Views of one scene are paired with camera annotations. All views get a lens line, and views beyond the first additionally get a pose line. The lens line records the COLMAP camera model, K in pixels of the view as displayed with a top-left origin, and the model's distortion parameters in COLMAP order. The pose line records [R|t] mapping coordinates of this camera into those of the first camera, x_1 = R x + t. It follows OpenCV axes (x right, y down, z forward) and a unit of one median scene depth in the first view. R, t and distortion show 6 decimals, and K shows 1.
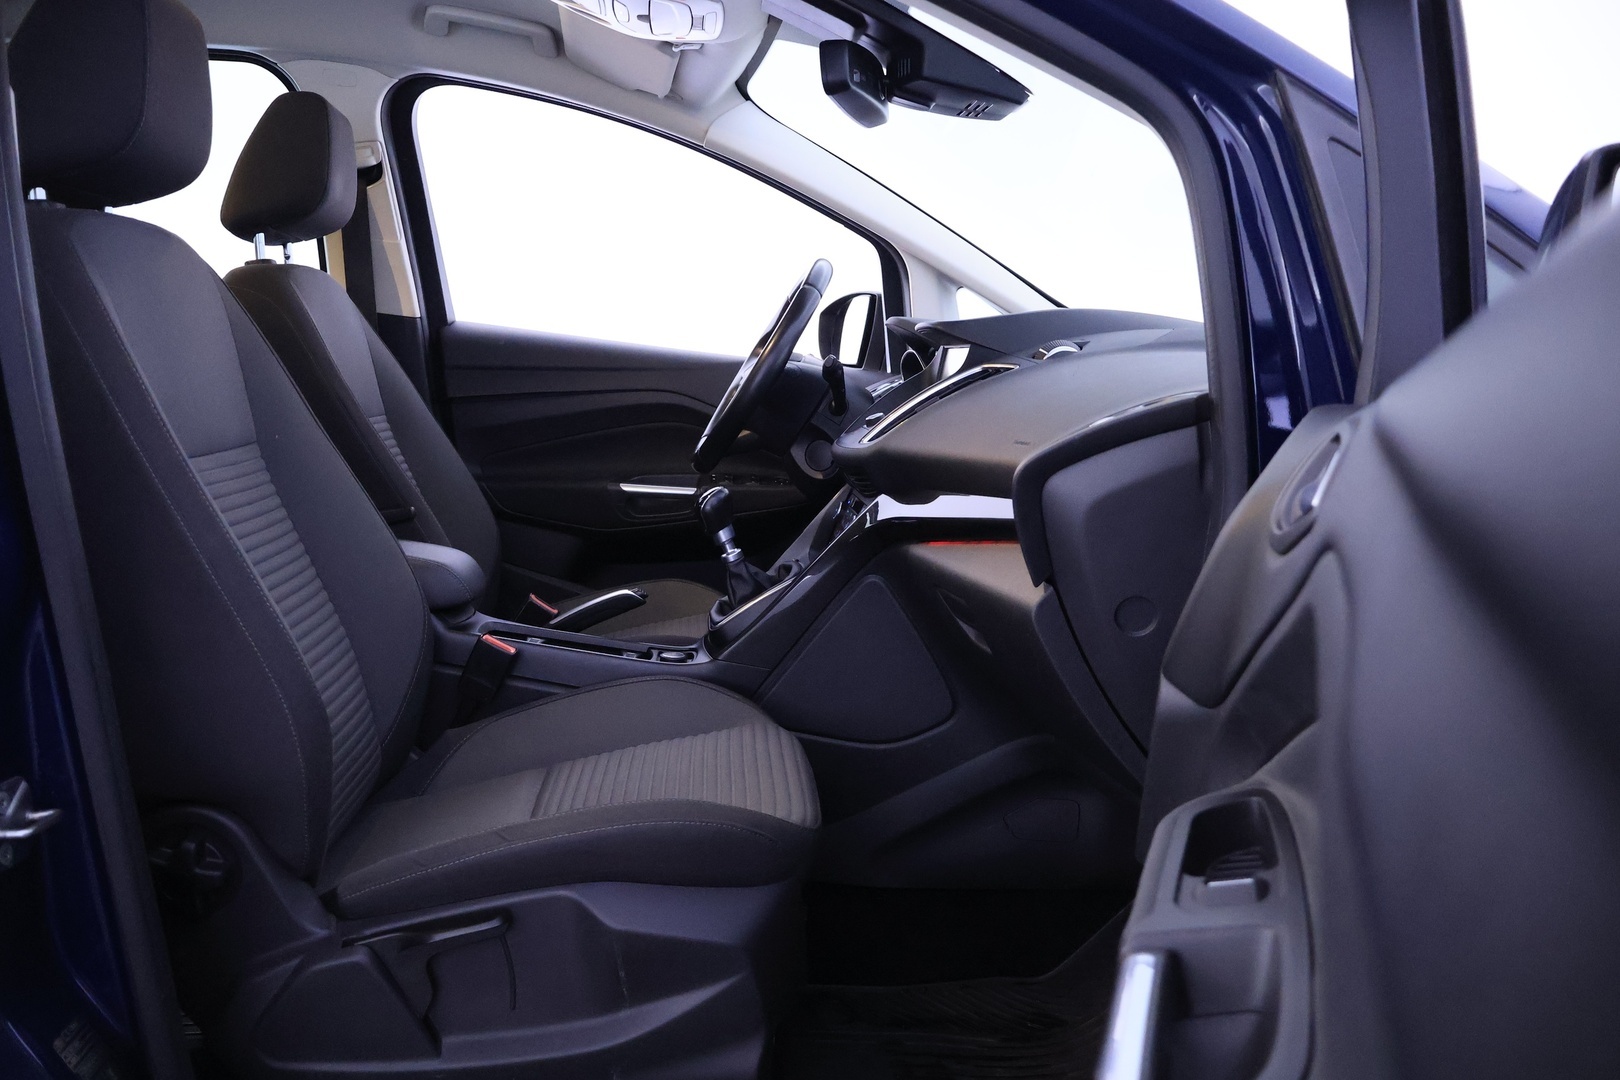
lens RADIAL K [[1380.6, 0, 816.2], [0, 1380.6, 538.7], [0, 0, 1]] dist [0.004597, 0.004658]
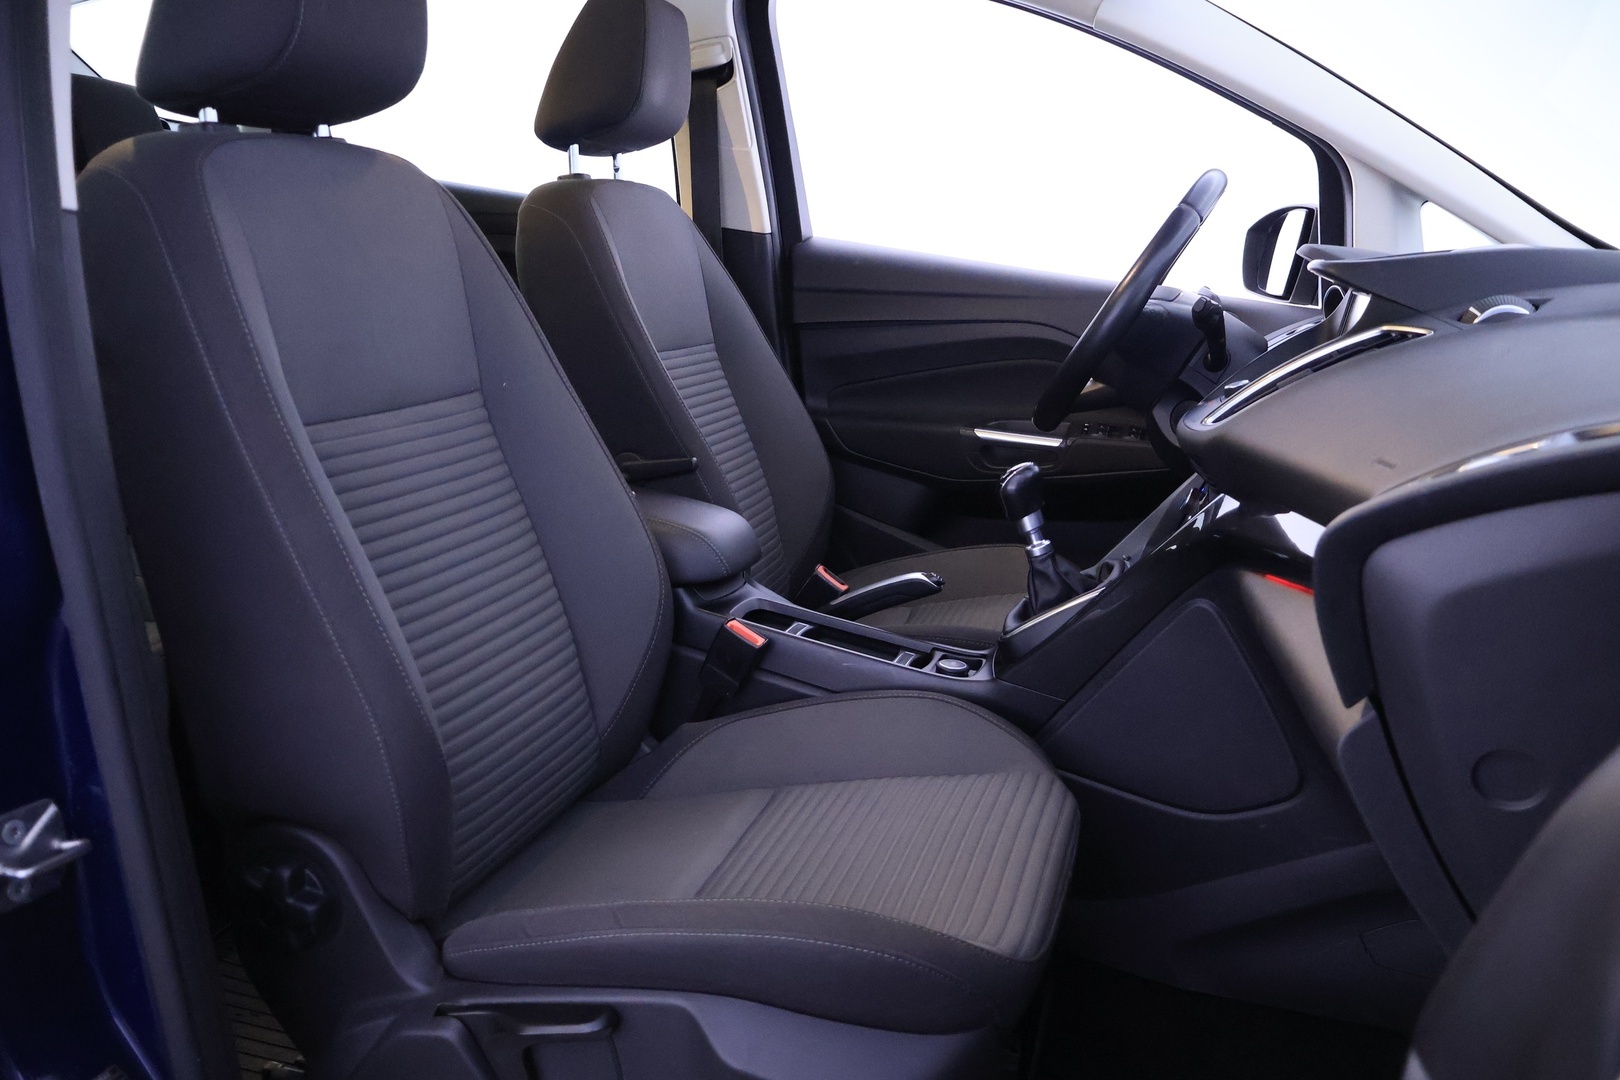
lens RADIAL K [[1380.6, 0, 802.8], [0, 1380.6, 540.9], [0, 0, 1]] dist [0.004597, 0.004658]
pose [[0.934534, 0.089239, -0.344503, 0.091521], [-0.062700, 0.994194, 0.087446, -0.056237], [0.350306, -0.060121, 0.934704, 0.205720]]
